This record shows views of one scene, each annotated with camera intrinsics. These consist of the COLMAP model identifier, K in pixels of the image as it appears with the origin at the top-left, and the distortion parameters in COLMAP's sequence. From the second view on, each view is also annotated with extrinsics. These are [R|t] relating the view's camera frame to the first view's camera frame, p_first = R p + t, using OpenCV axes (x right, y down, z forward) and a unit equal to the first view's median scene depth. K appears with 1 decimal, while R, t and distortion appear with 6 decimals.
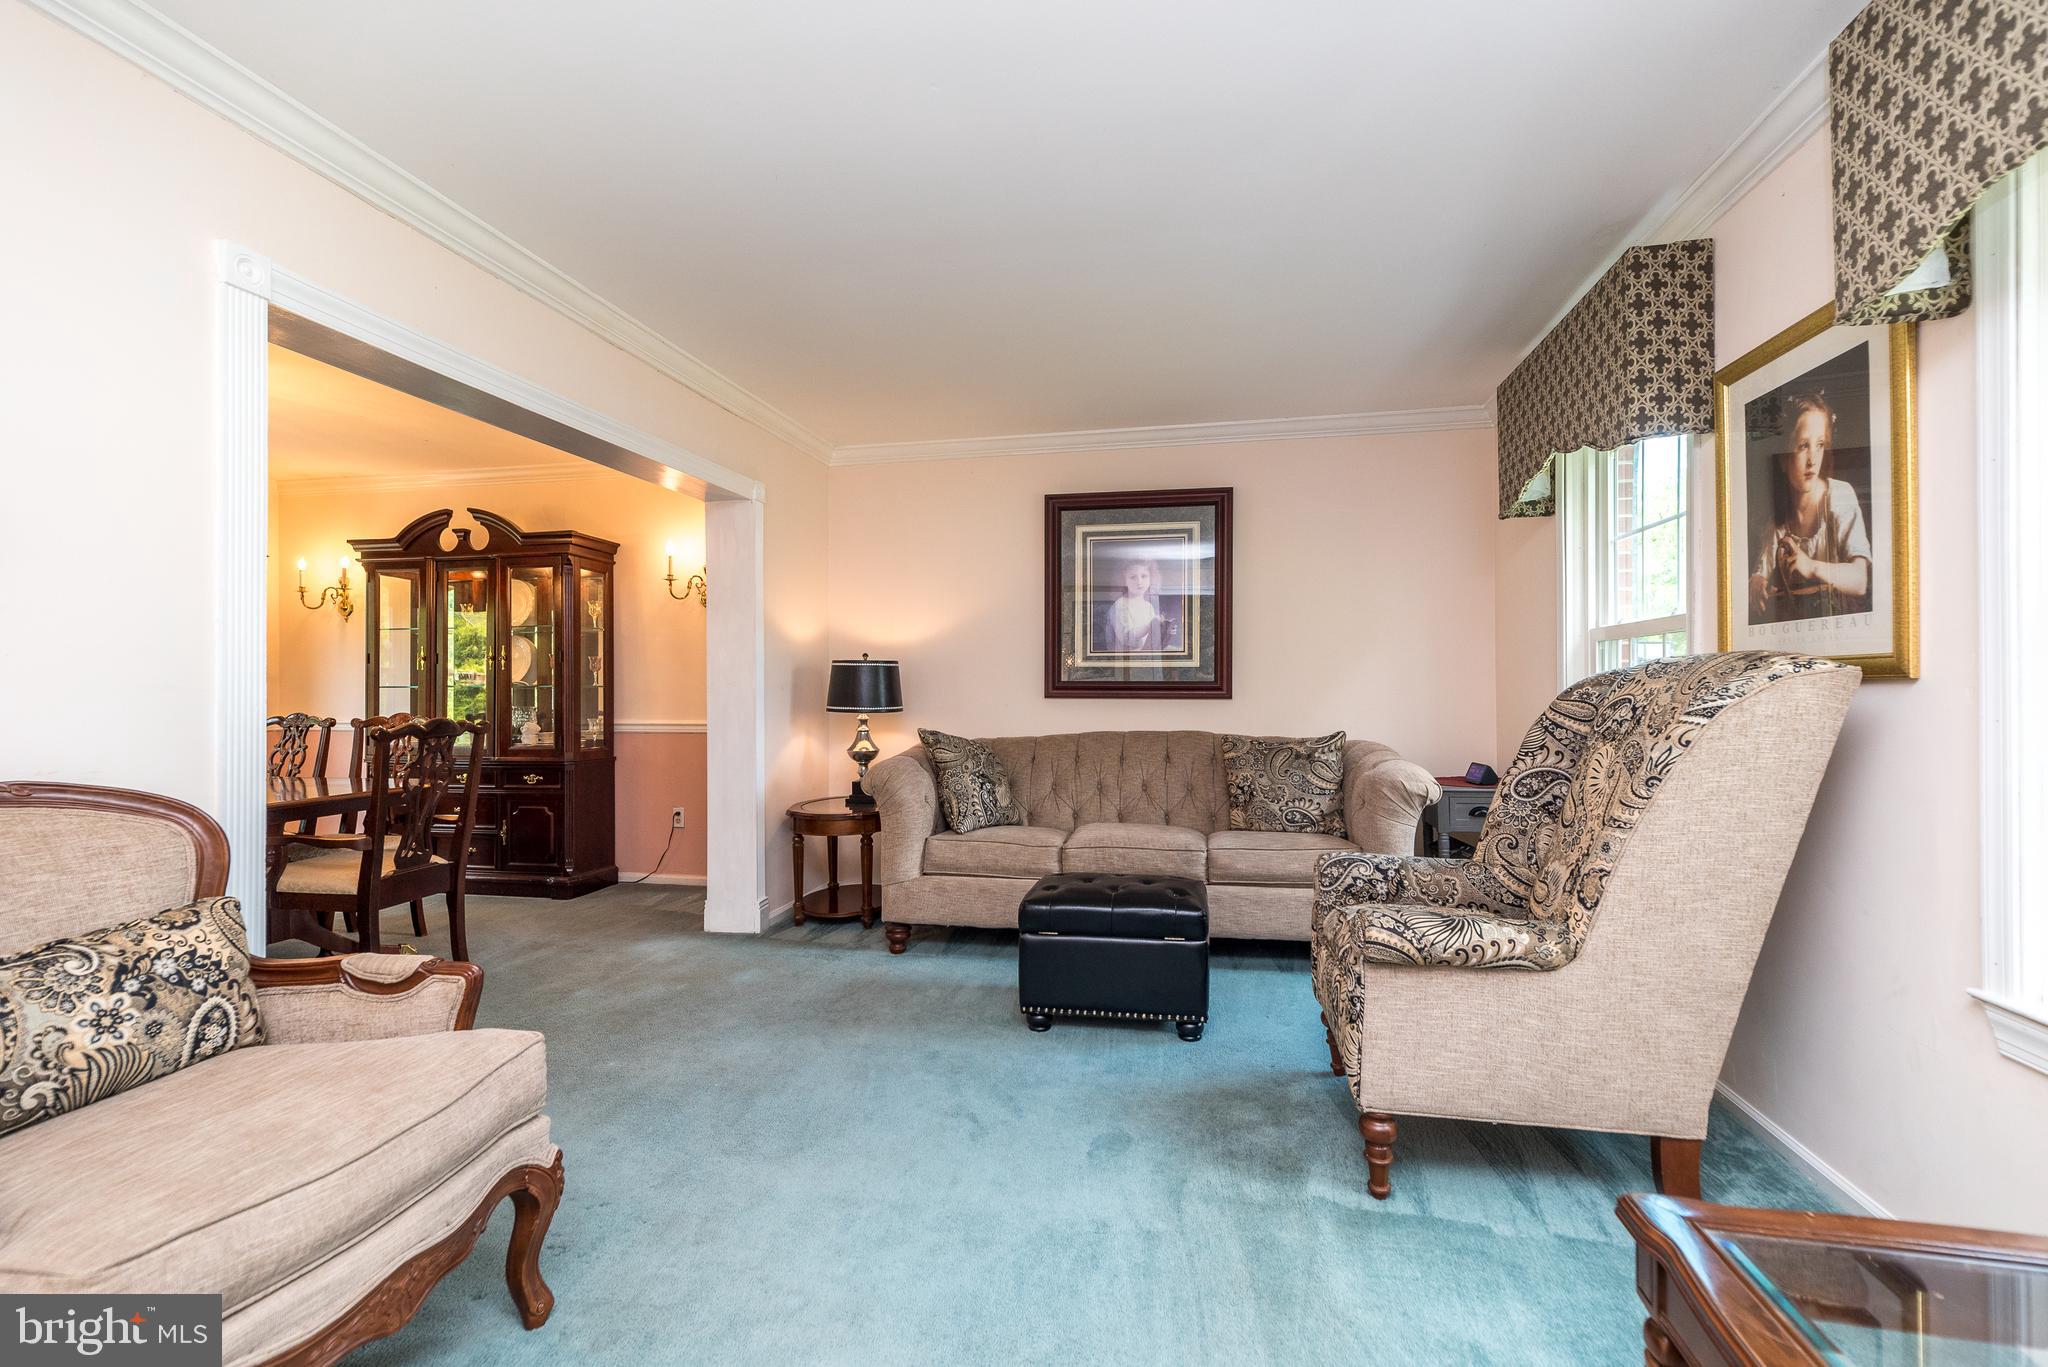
lens RADIAL K [[887.8, 0, 1025.4], [0, 887.8, 687.8], [0, 0, 1]] dist [0.003003, 0.000385]
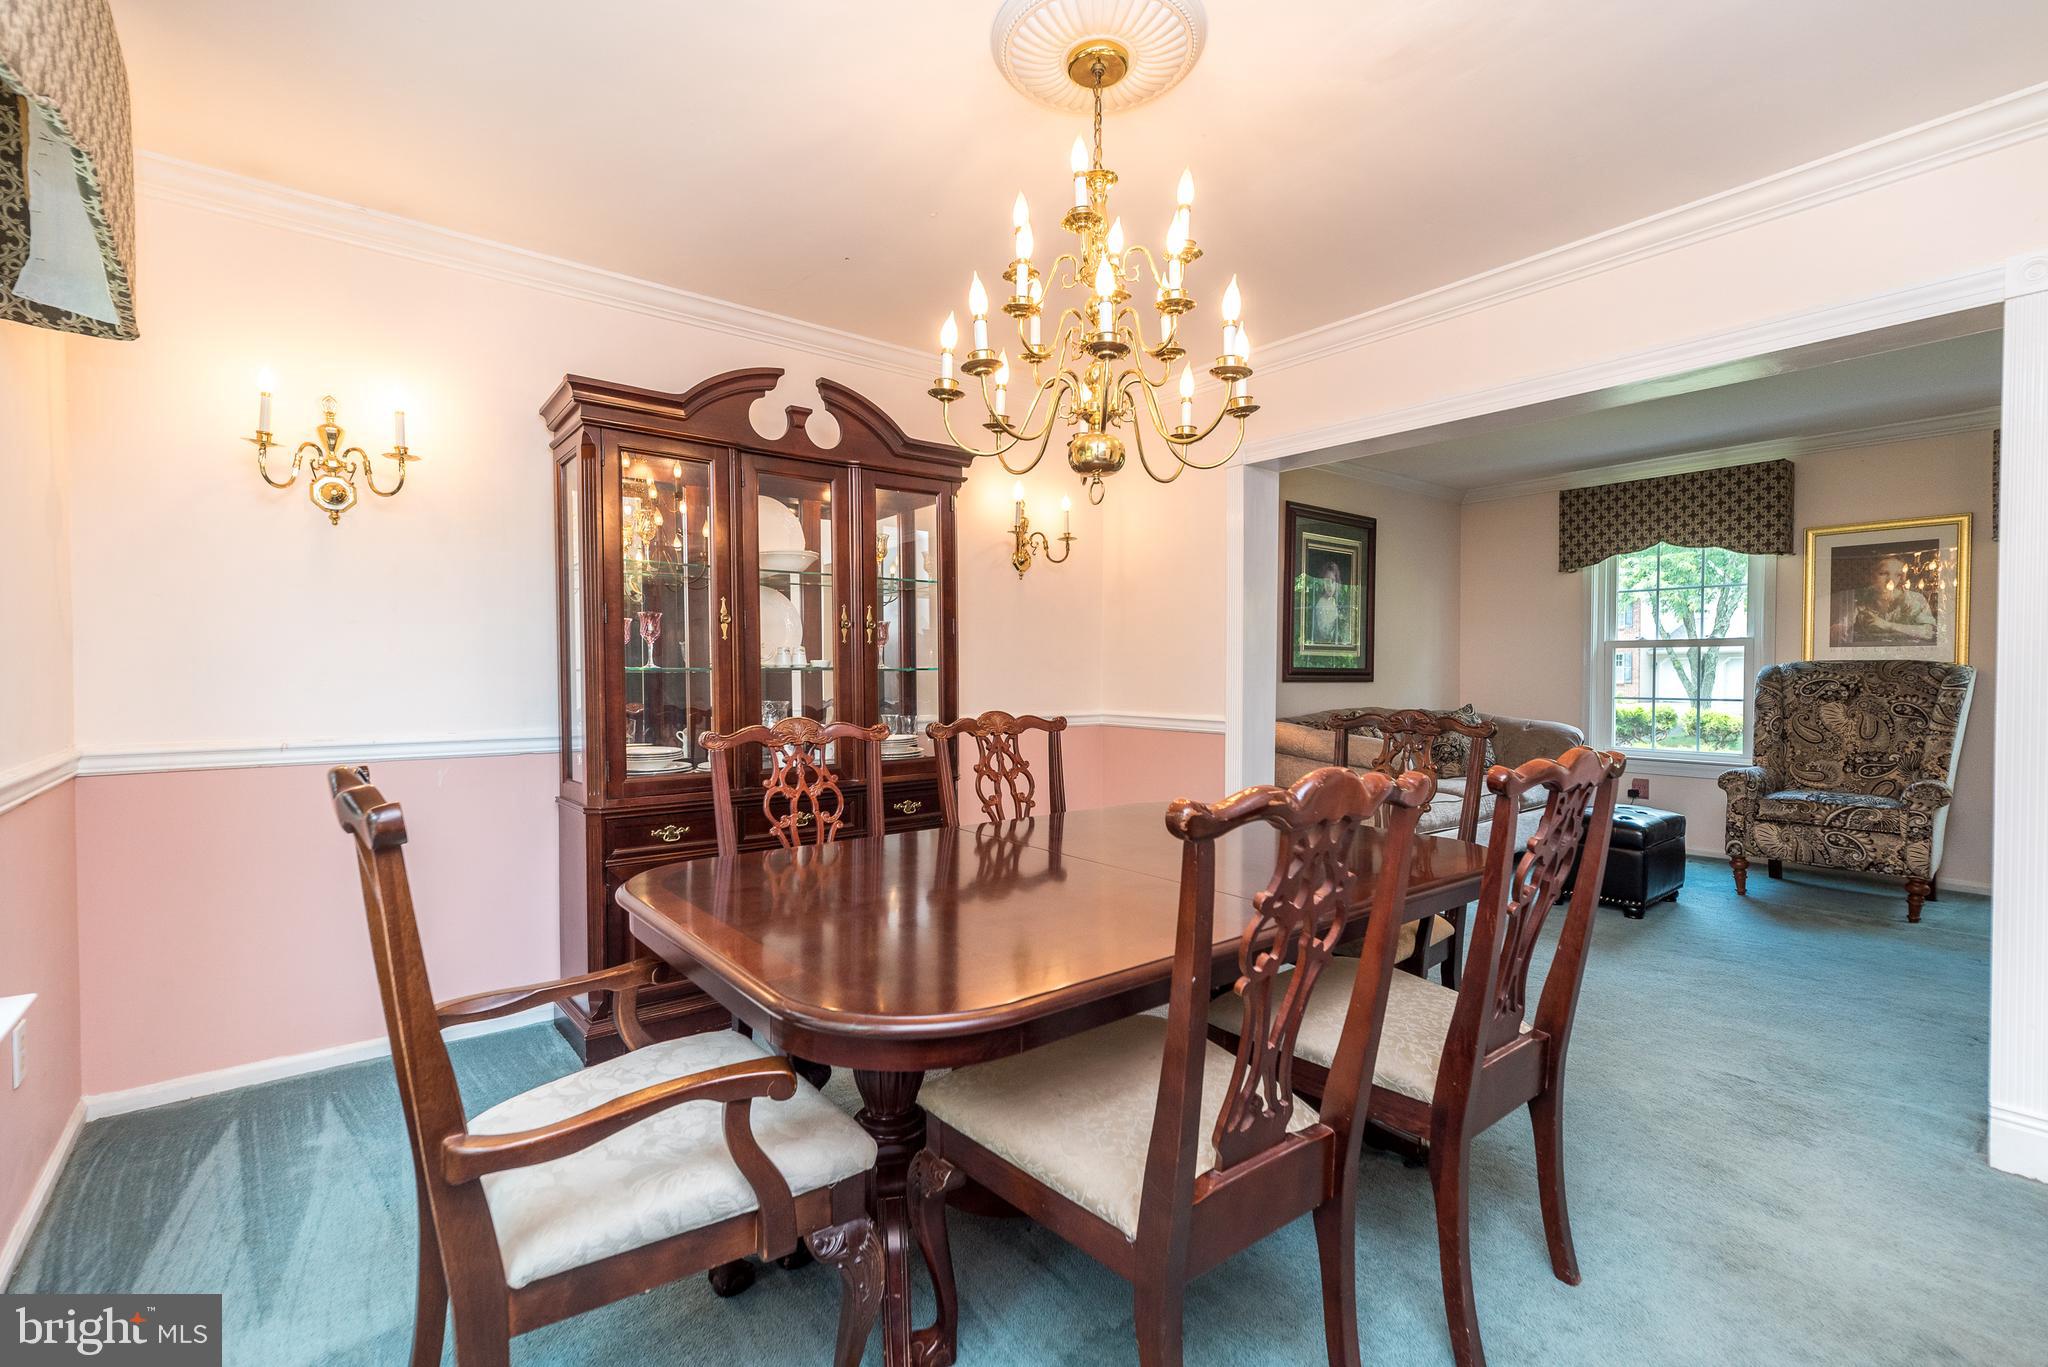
lens RADIAL K [[888.4, 0, 1030.7], [0, 888.4, 688.4], [0, 0, 1]] dist [0.002181, 0.000448]
pose [[0.650928, -0.009359, 0.759082, -1.490997], [-0.004515, 0.999859, 0.016199, 0.004622], [-0.759126, -0.013971, 0.650793, 0.719849]]
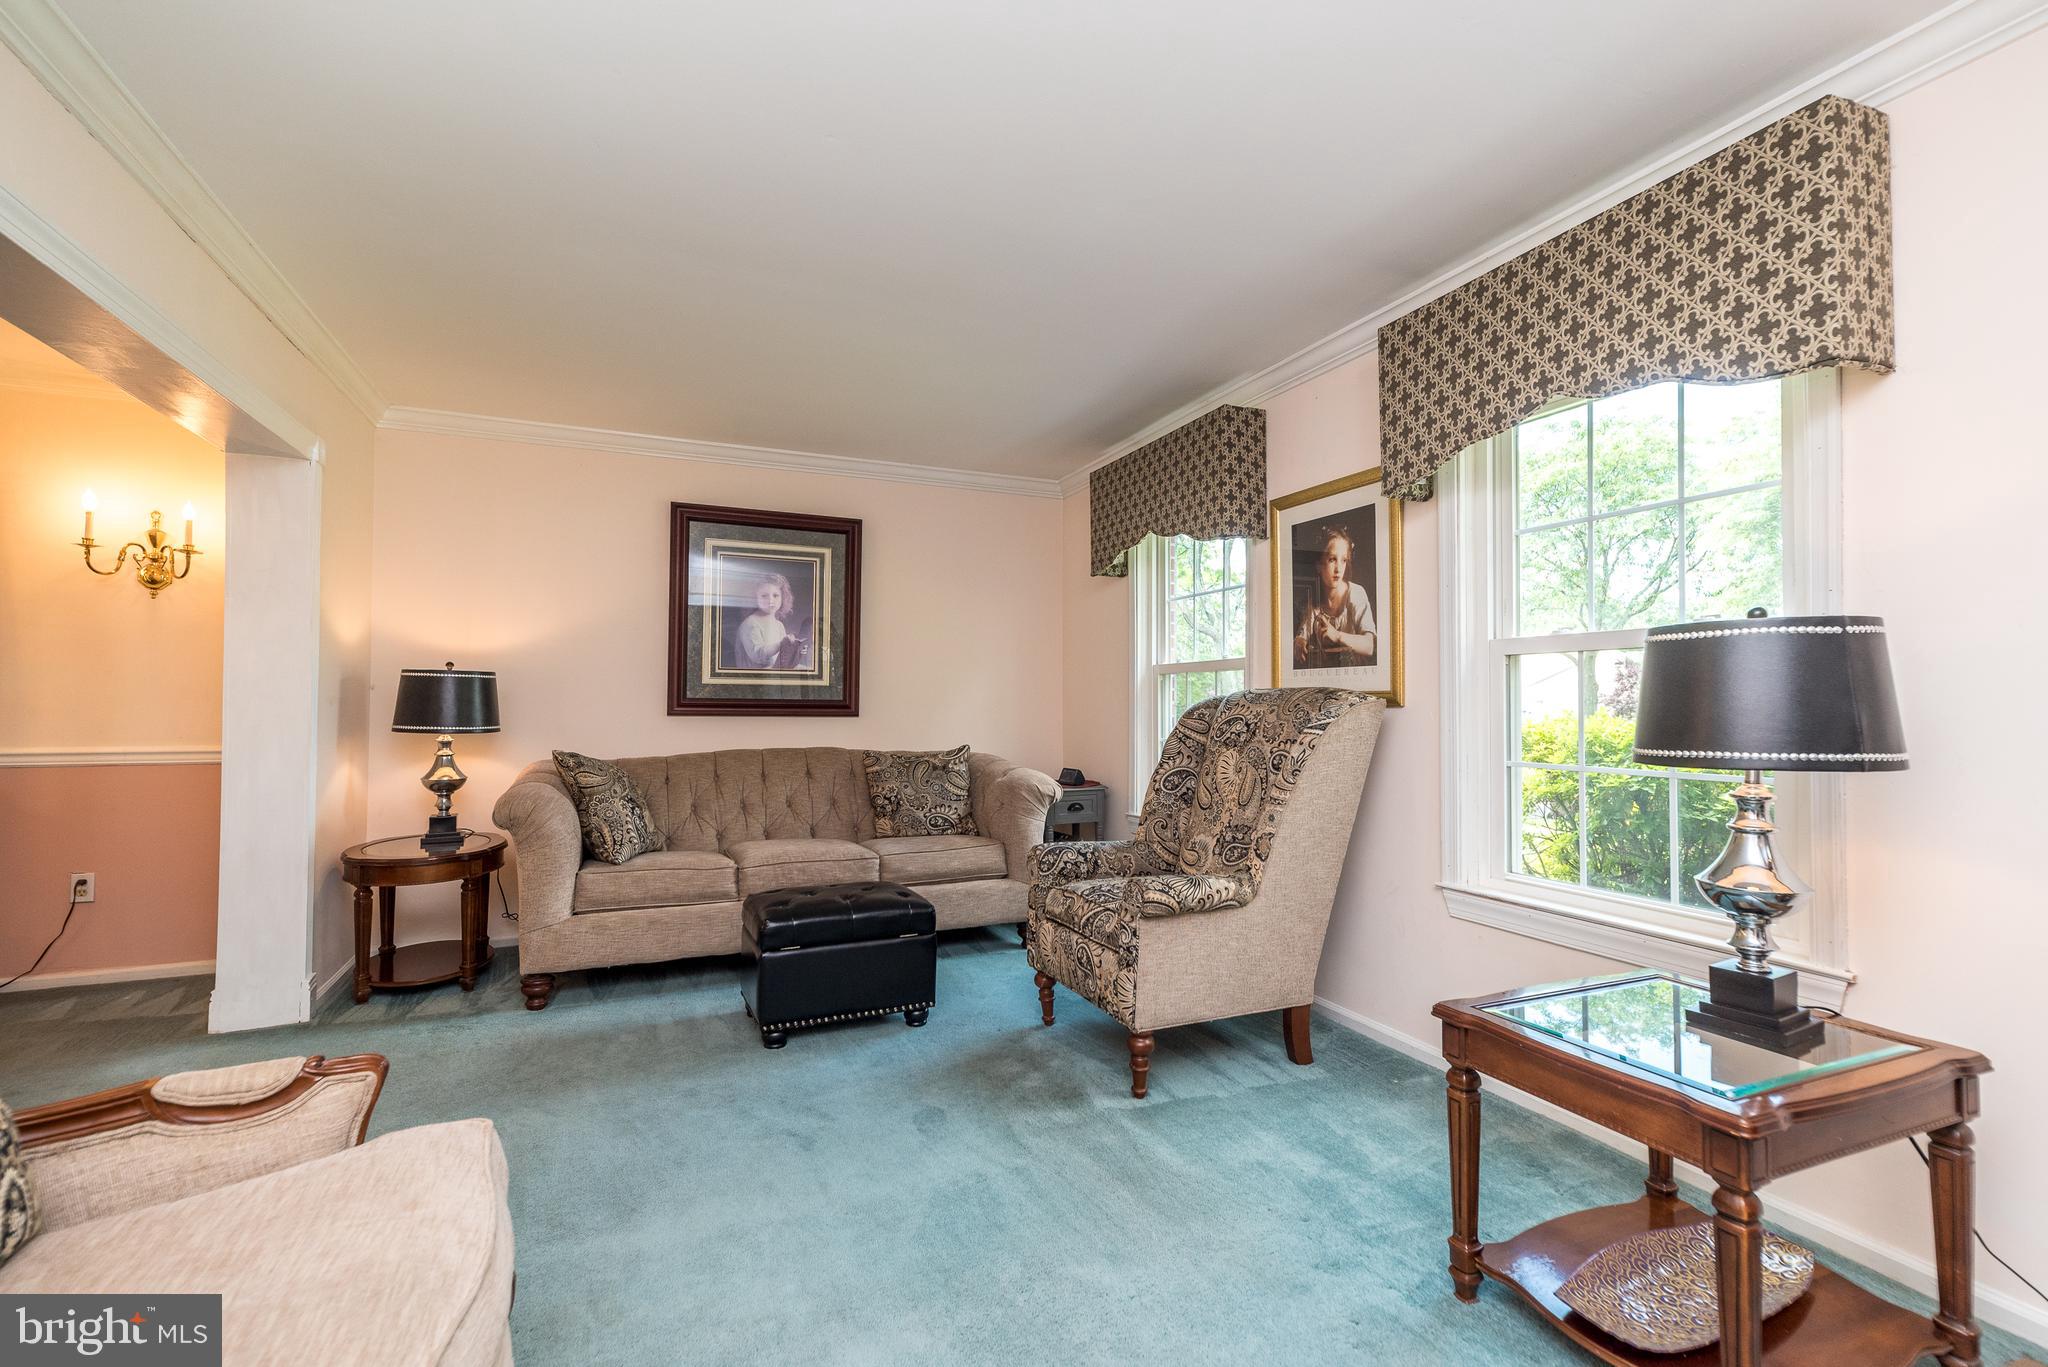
lens RADIAL K [[888.4, 0, 1030.7], [0, 888.4, 688.4], [0, 0, 1]] dist [0.002181, 0.000448]
pose [[0.819911, 0.017710, 0.572217, -0.291227], [-0.007949, 0.999777, -0.019552, -0.002952], [-0.572435, 0.011482, 0.819869, 0.004383]]
